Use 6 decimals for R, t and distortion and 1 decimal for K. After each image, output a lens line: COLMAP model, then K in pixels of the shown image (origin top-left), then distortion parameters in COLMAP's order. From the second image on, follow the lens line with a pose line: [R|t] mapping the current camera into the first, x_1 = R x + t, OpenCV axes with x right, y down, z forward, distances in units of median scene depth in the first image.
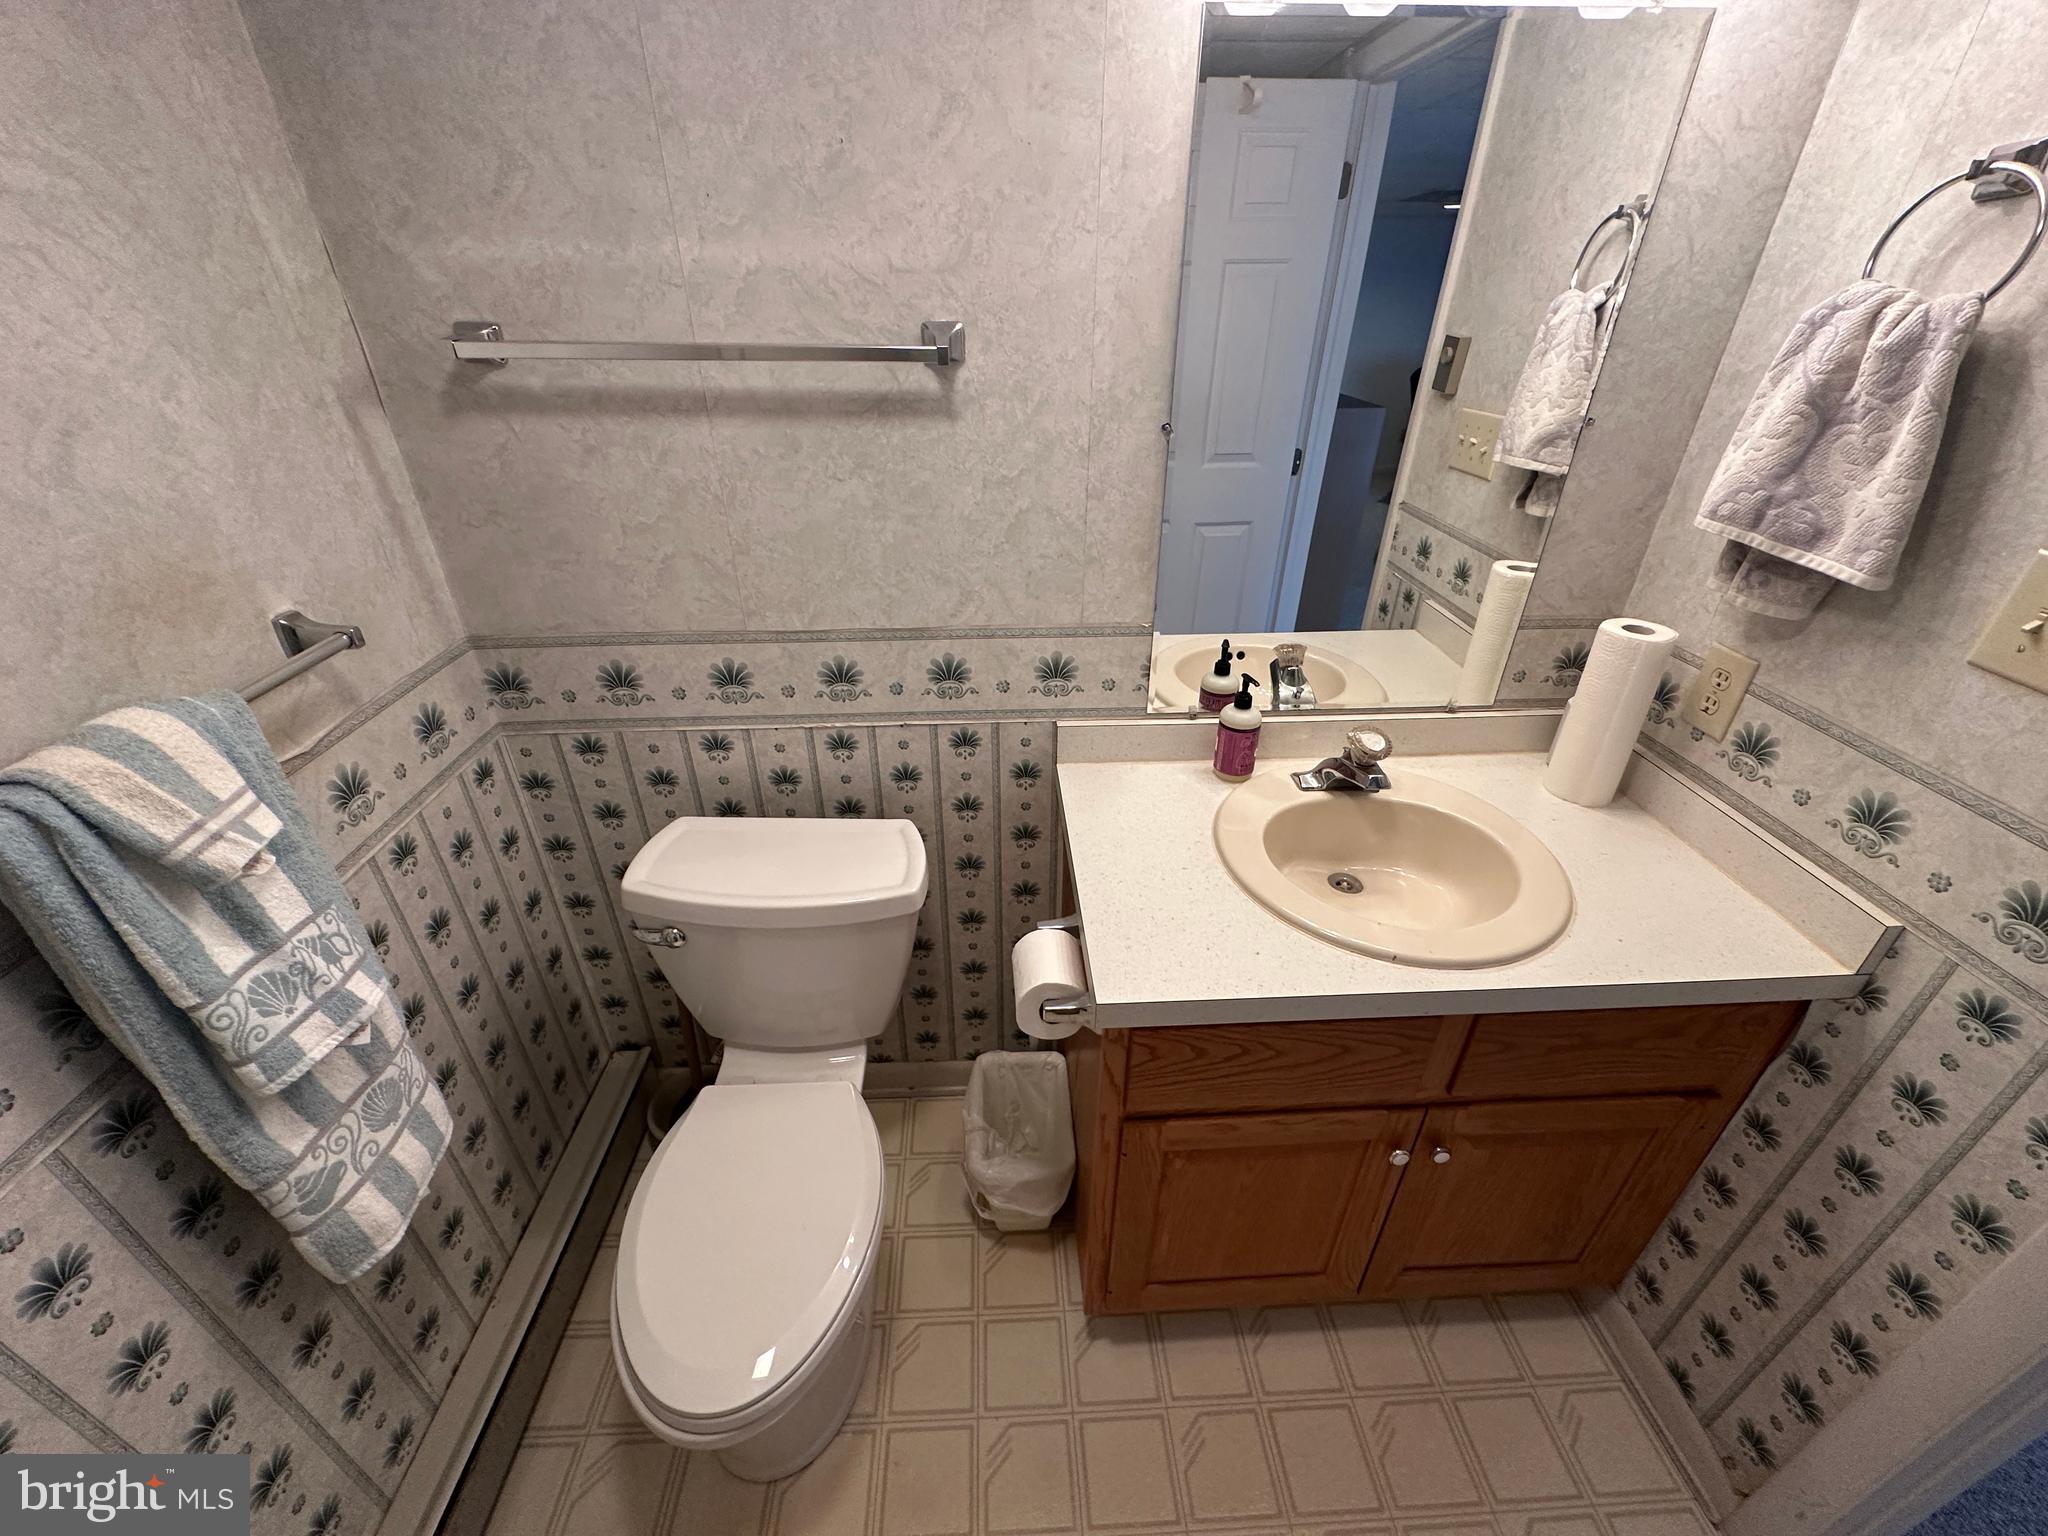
lens RADIAL K [[814.7, 0, 1022.8], [0, 814.7, 767.1], [0, 0, 1]] dist [-0.004914, 0.001263]
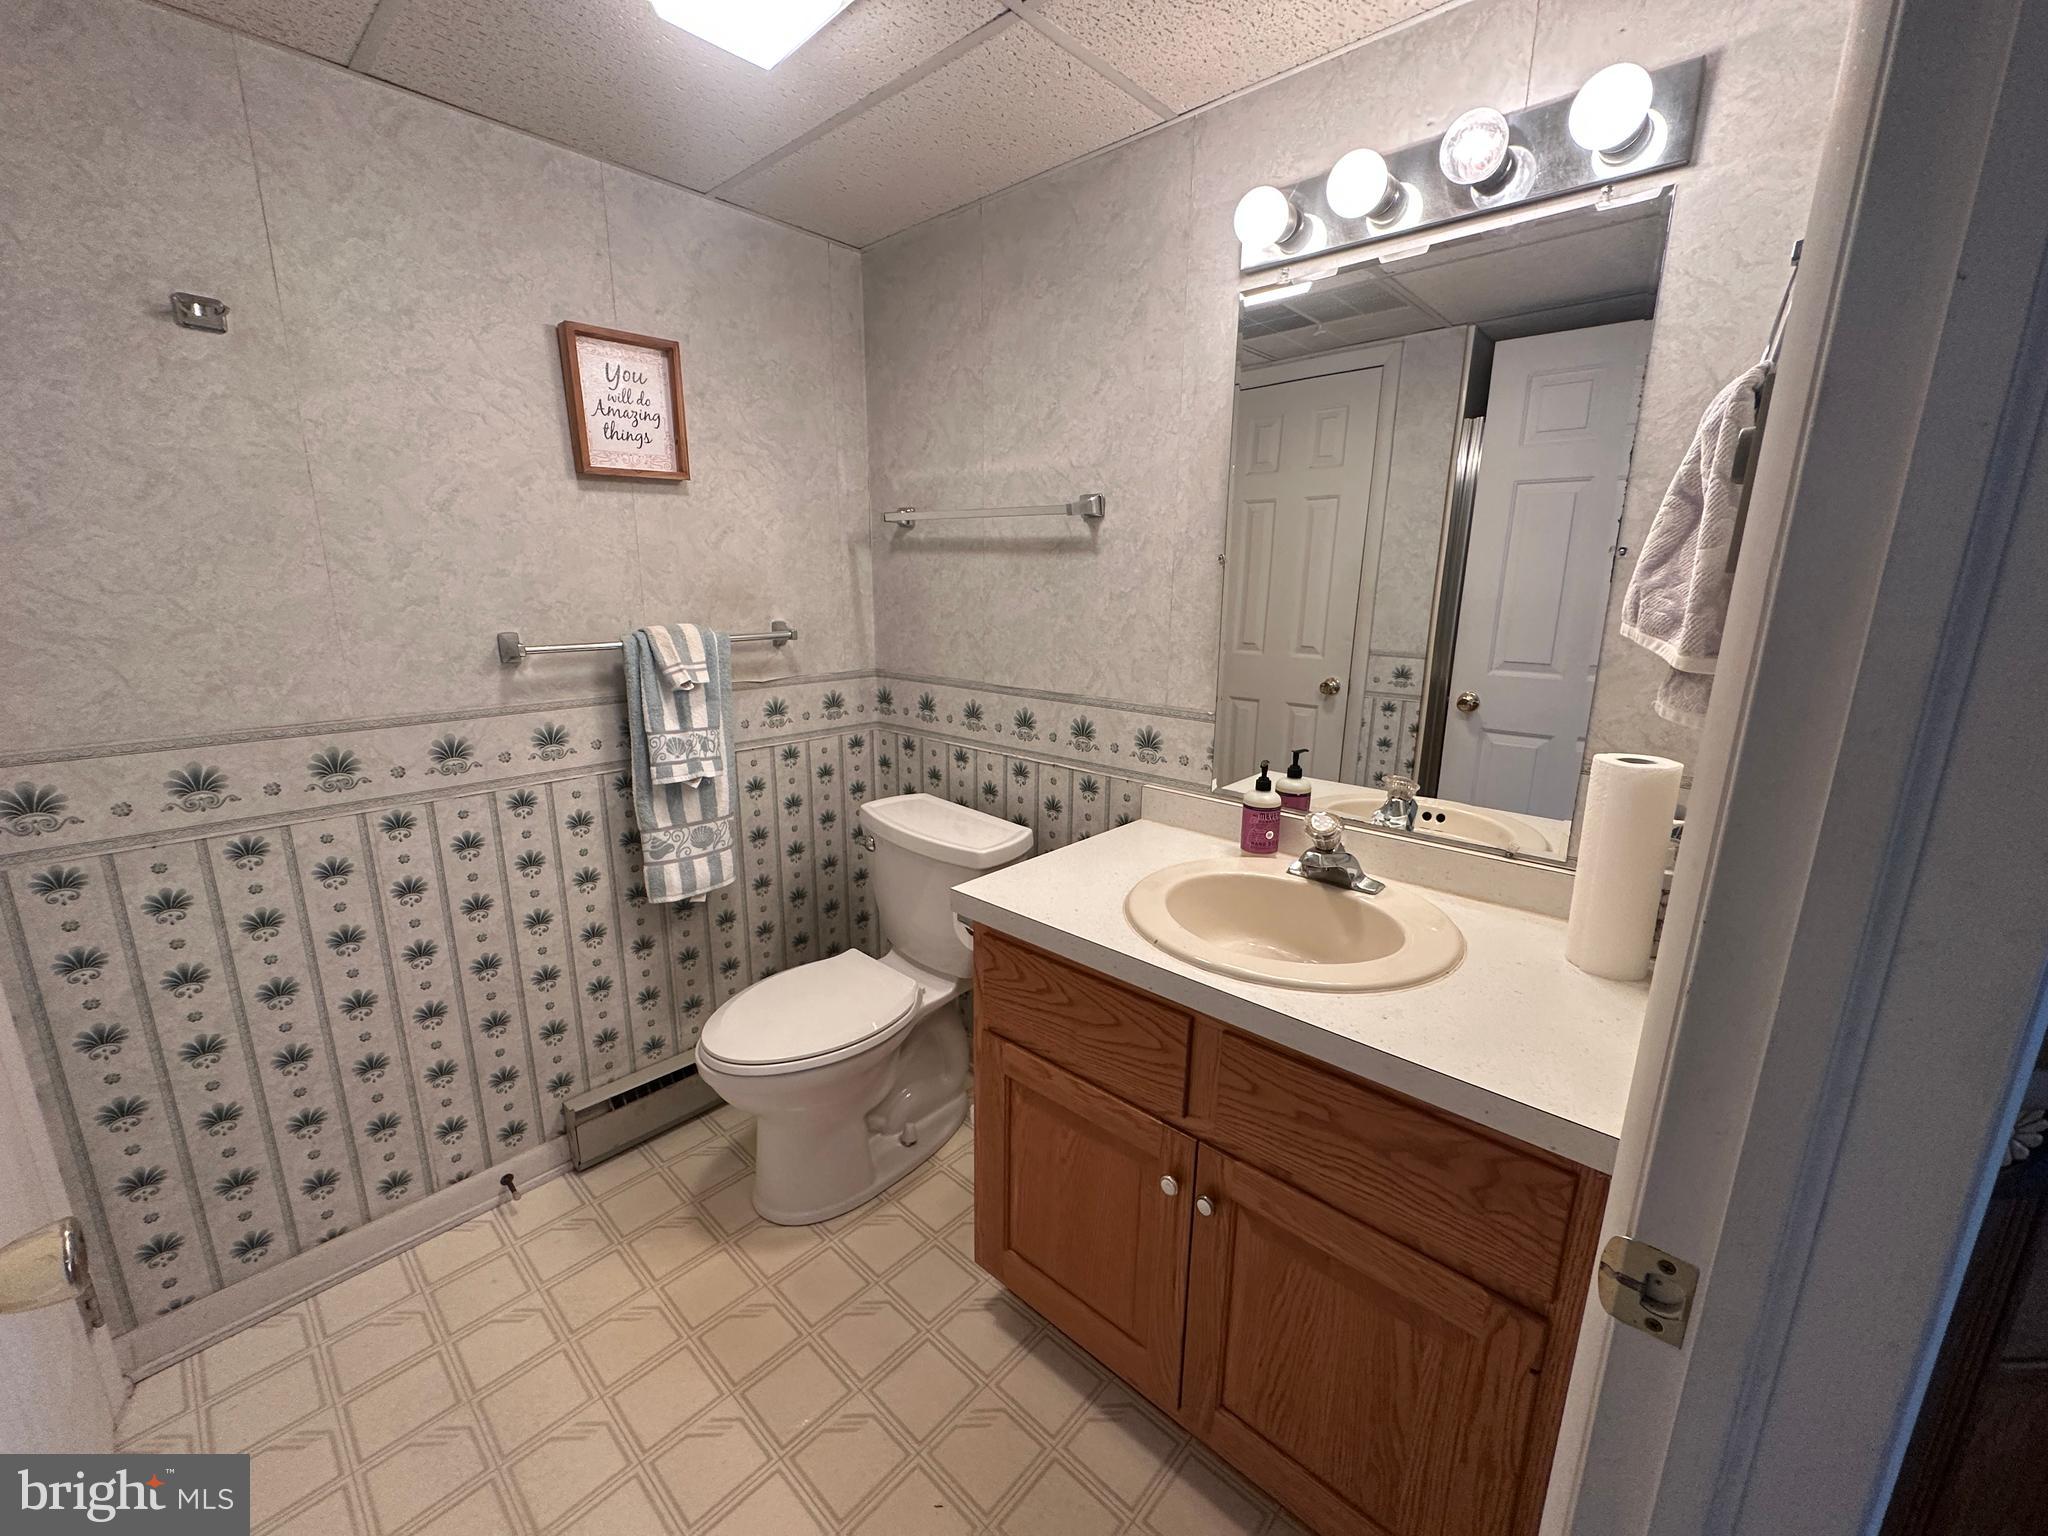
lens RADIAL K [[814.7, 0, 1022.8], [0, 814.7, 767.1], [0, 0, 1]] dist [-0.004914, 0.001263]
pose [[0.704963, 0.166959, -0.689313, 0.949725], [-0.363971, 0.919323, -0.149565, 0.219018], [0.608730, 0.356328, 0.708857, -0.016597]]
